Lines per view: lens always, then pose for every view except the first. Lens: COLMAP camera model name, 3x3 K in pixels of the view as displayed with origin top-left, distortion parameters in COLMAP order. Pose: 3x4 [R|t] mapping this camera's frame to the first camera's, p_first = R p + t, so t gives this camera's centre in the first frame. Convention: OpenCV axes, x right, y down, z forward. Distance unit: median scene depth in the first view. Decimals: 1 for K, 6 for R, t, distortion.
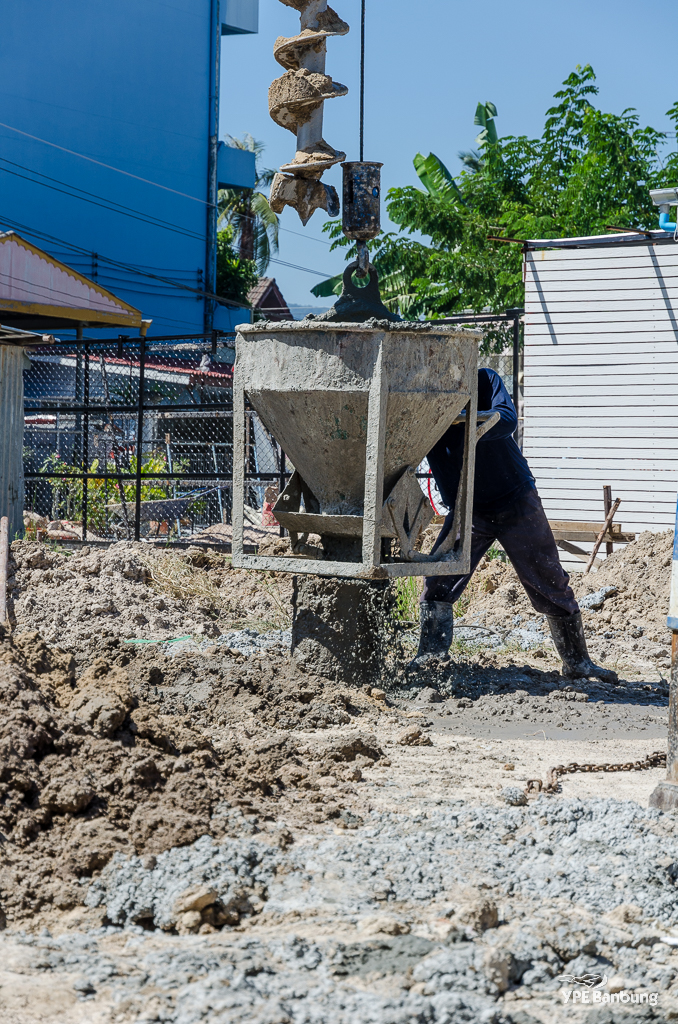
lens RADIAL K [[2697.8, 0, 339.0], [0, 2697.8, 512.0], [0, 0, 1]] dist [0.029031, 0.129853]
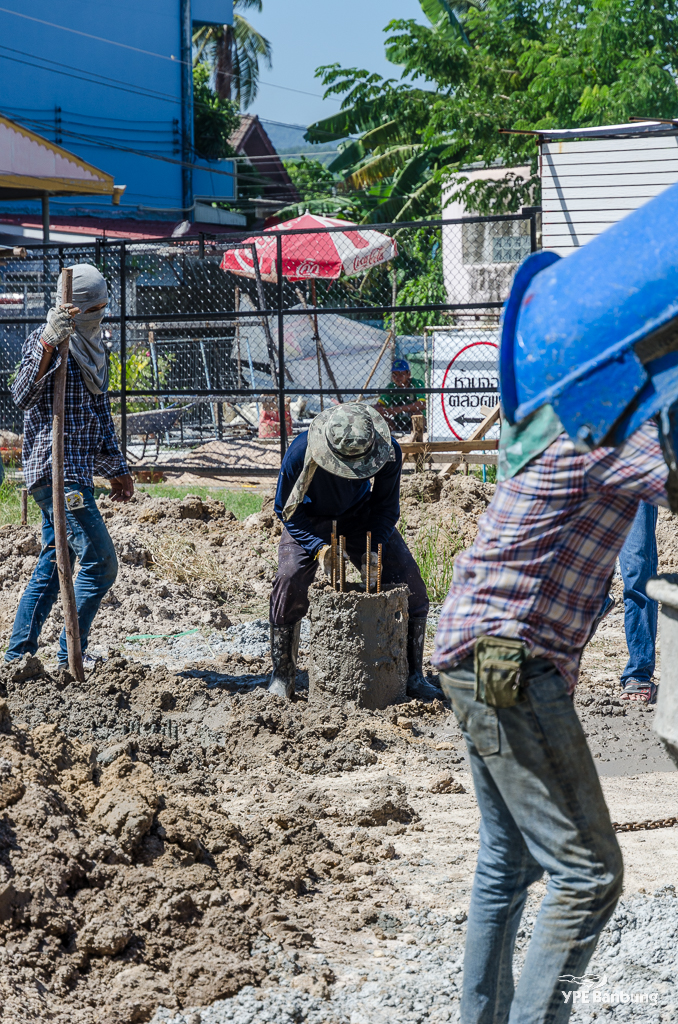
lens RADIAL K [[3023.7, 0, 339.0], [0, 3023.7, 512.0], [0, 0, 1]] dist [0.033716, 0.279873]
pose [[0.999471, -0.032524, -0.000657, -0.007568], [0.032514, 0.998135, 0.051675, -0.086912], [-0.001025, -0.051669, 0.998664, -0.080726]]
